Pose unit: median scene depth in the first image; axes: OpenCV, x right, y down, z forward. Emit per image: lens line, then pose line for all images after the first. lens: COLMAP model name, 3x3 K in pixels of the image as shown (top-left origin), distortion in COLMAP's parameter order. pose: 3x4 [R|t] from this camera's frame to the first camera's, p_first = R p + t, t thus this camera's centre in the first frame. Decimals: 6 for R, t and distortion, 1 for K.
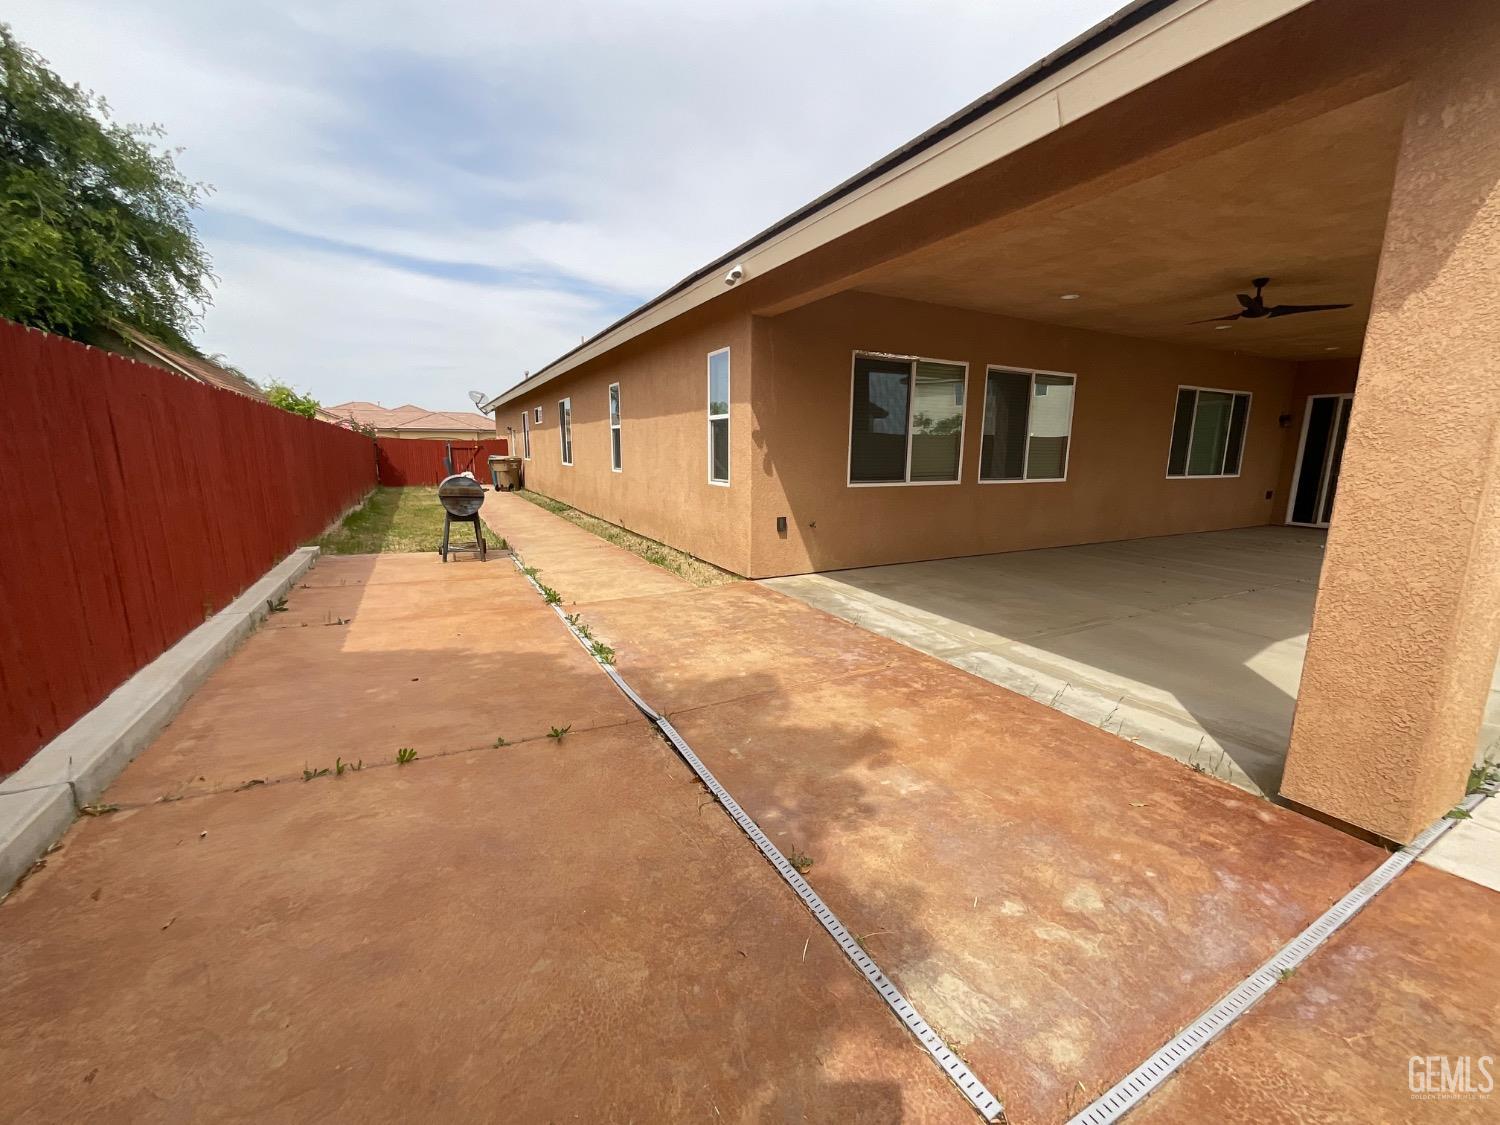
lens RADIAL K [[607.4, 0, 750.0], [0, 607.4, 562.5], [0, 0, 1]] dist [-0.004187, -0.000070]
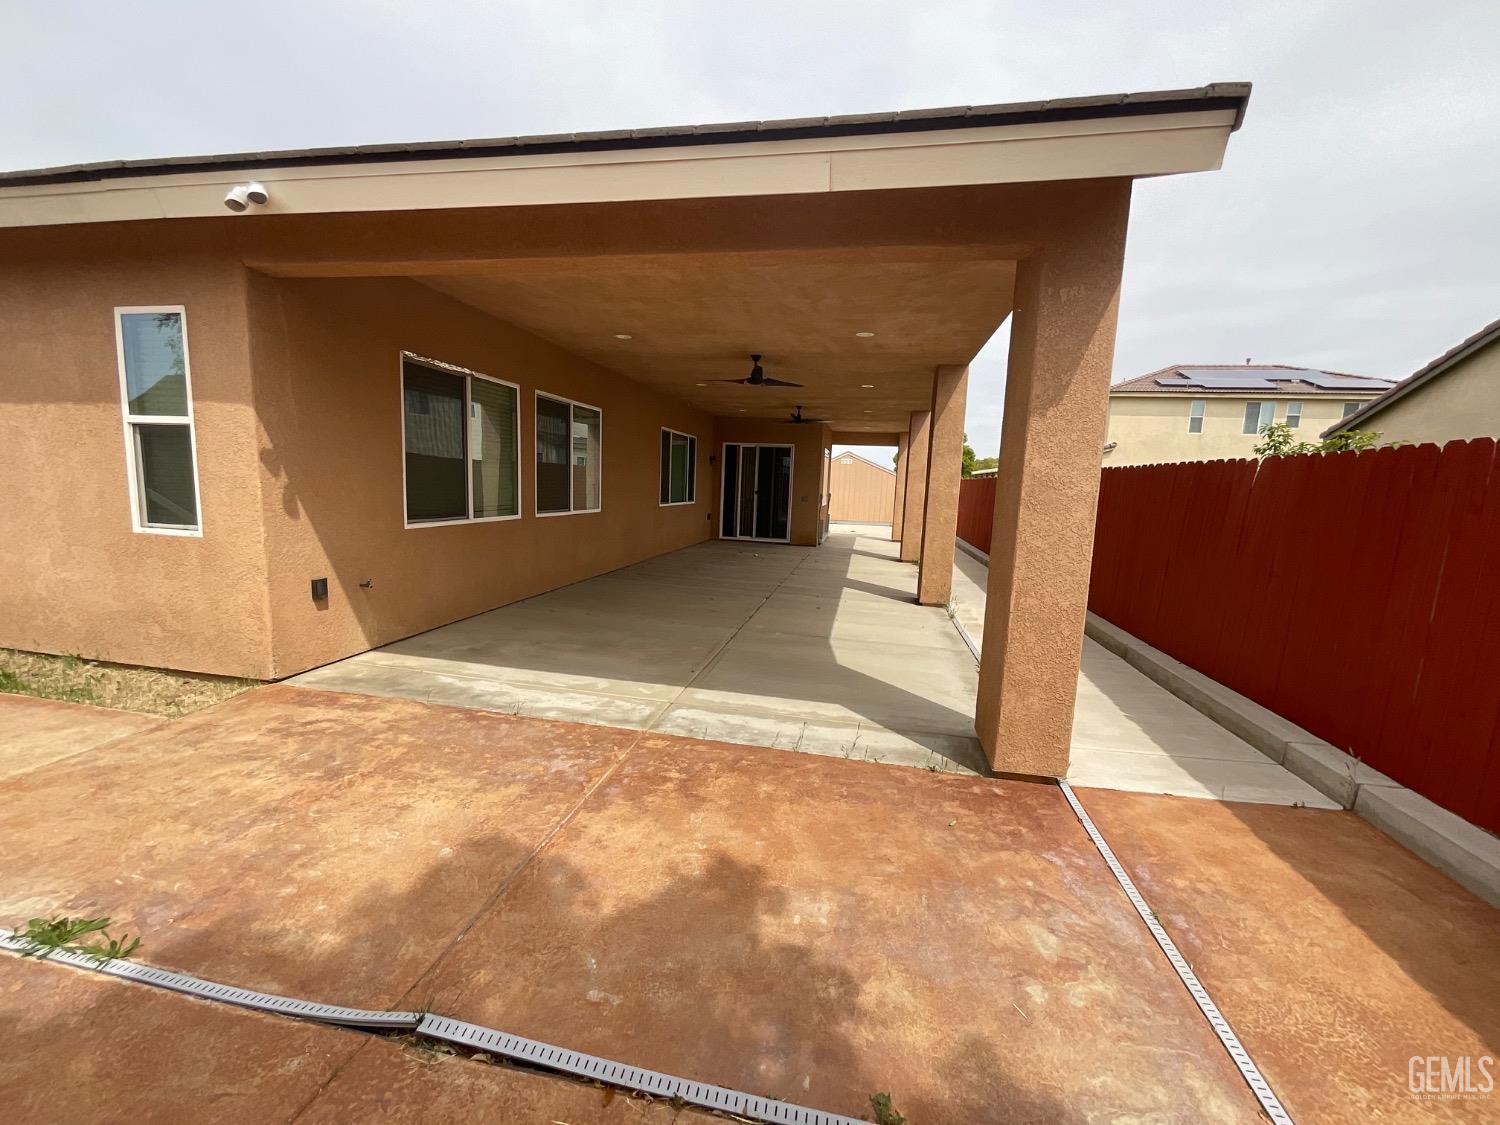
lens RADIAL K [[607.4, 0, 750.0], [0, 607.4, 562.5], [0, 0, 1]] dist [-0.004187, -0.000070]
pose [[0.627362, -0.085083, 0.774065, -0.235253], [0.106531, 0.994045, 0.022922, -0.081268], [-0.771406, 0.068082, 0.632691, 0.291711]]
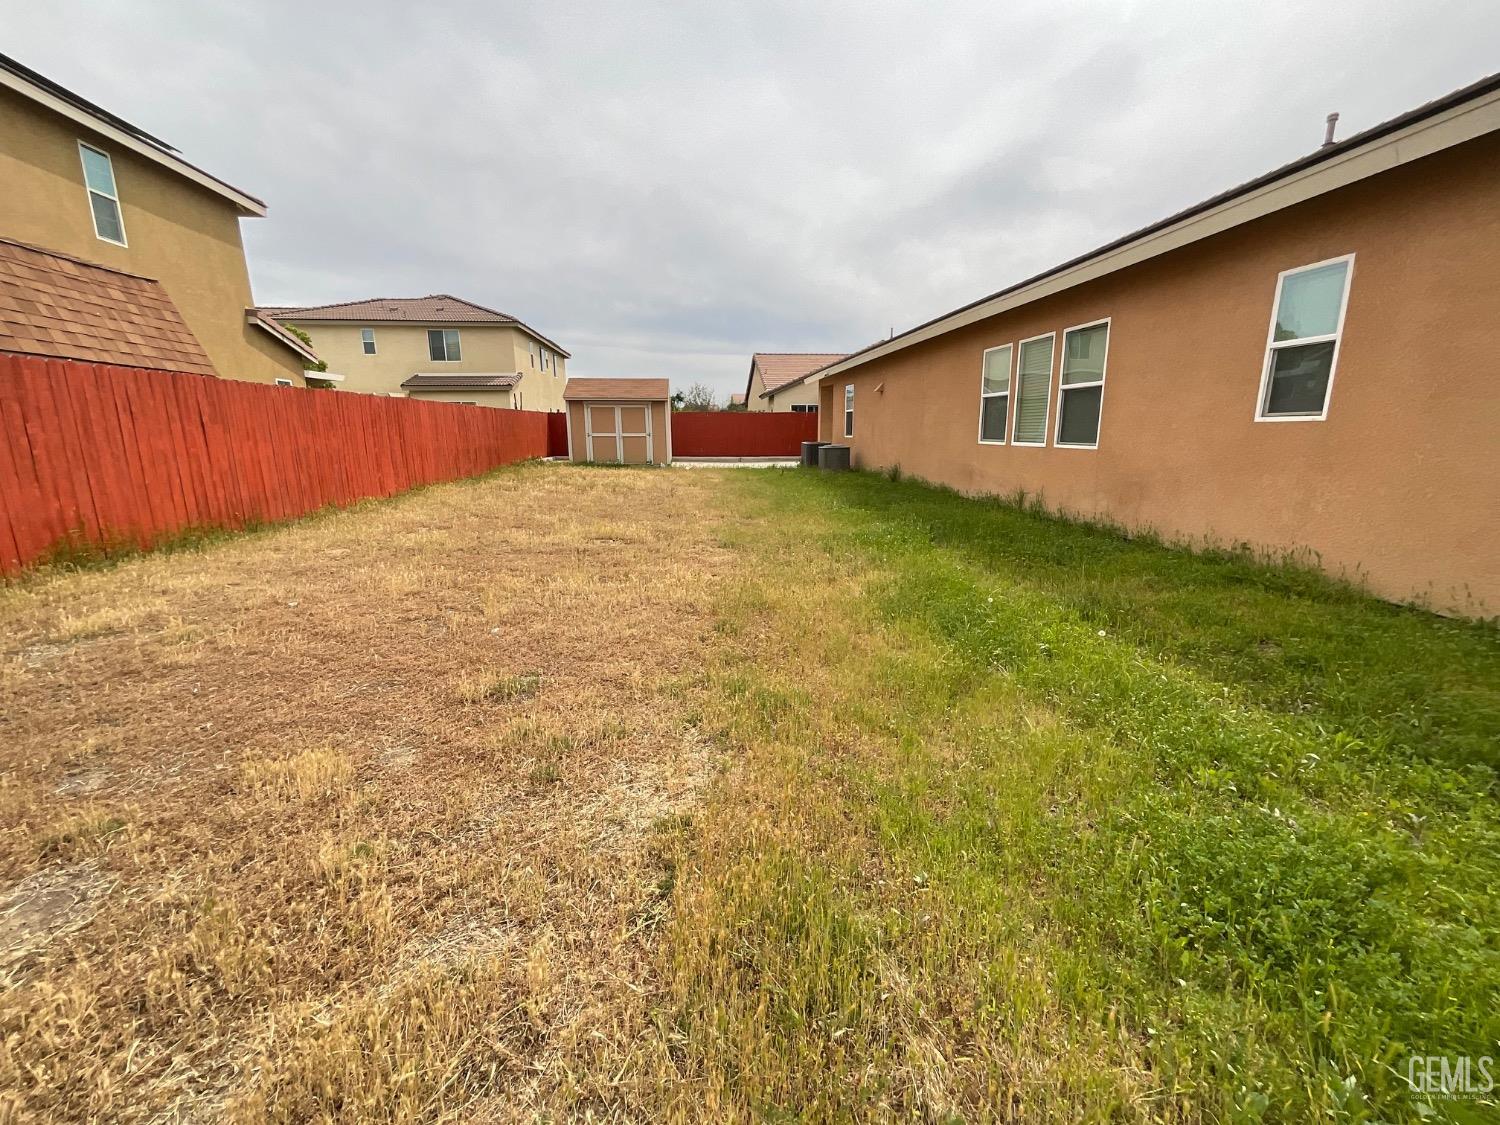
lens RADIAL K [[607.4, 0, 750.0], [0, 607.4, 562.5], [0, 0, 1]] dist [-0.004187, -0.000070]
pose [[-0.375091, 0.213015, -0.902181, 2.413949], [-0.169952, 0.940941, 0.292826, -0.265261], [0.911275, 0.263164, -0.316736, 1.548917]]
